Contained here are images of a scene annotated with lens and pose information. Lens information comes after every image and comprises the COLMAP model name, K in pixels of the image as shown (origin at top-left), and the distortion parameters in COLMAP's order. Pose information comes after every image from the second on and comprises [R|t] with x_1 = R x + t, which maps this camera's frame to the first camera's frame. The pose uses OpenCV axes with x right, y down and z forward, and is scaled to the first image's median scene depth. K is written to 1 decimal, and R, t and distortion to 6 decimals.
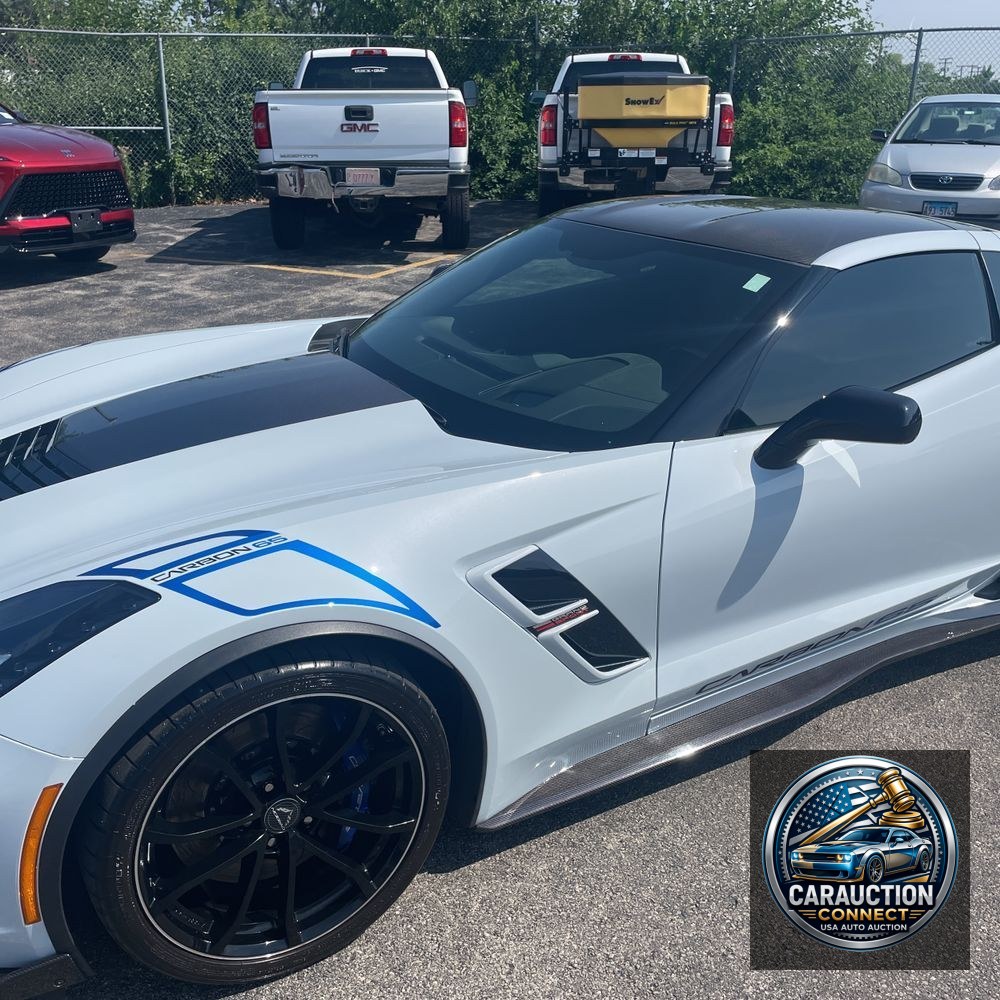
lens RADIAL K [[1018.7, 0, 500.0], [0, 1018.7, 500.0], [0, 0, 1]] dist [0.071160, -0.105416]
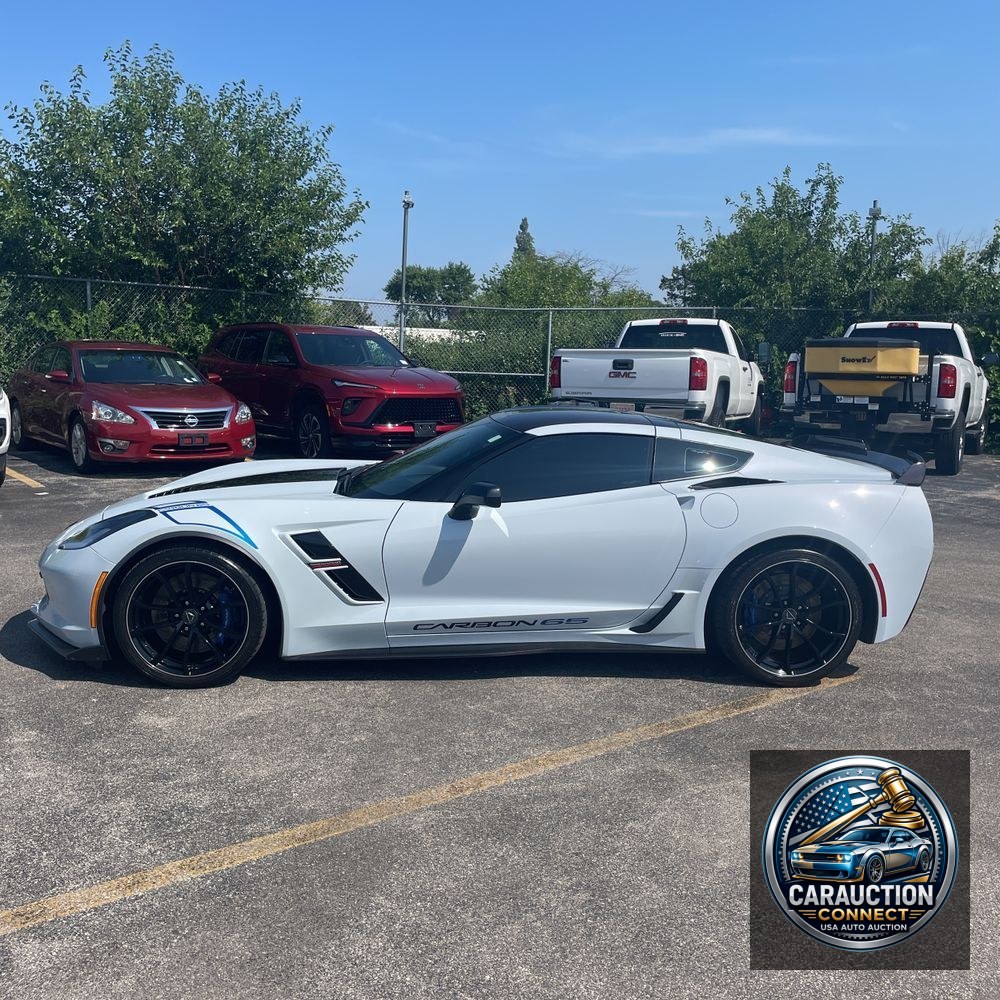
lens RADIAL K [[1008.1, 0, 507.1], [0, 1008.1, 489.7], [0, 0, 1]] dist [0.092709, -0.145770]
pose [[0.900153, 0.073657, -0.429301, 0.306743], [-0.173912, 0.964406, -0.199189, 0.074344], [0.399349, 0.253961, 0.880922, -0.192414]]
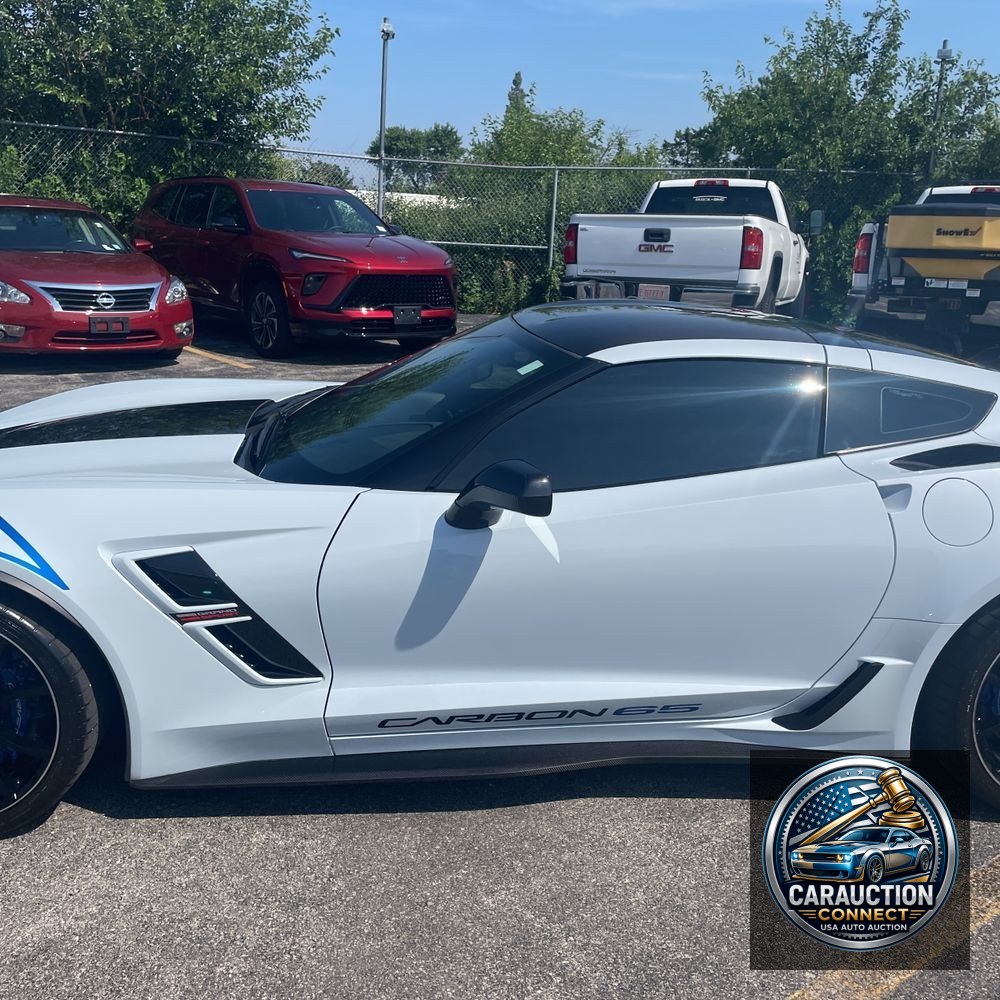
lens RADIAL K [[1008.1, 0, 507.1], [0, 1008.1, 489.7], [0, 0, 1]] dist [0.092709, -0.145770]
pose [[0.905167, 0.134078, -0.403356, 0.183642], [-0.182320, 0.979688, -0.083487, 0.002225], [0.383969, 0.149109, 0.911227, 0.010144]]
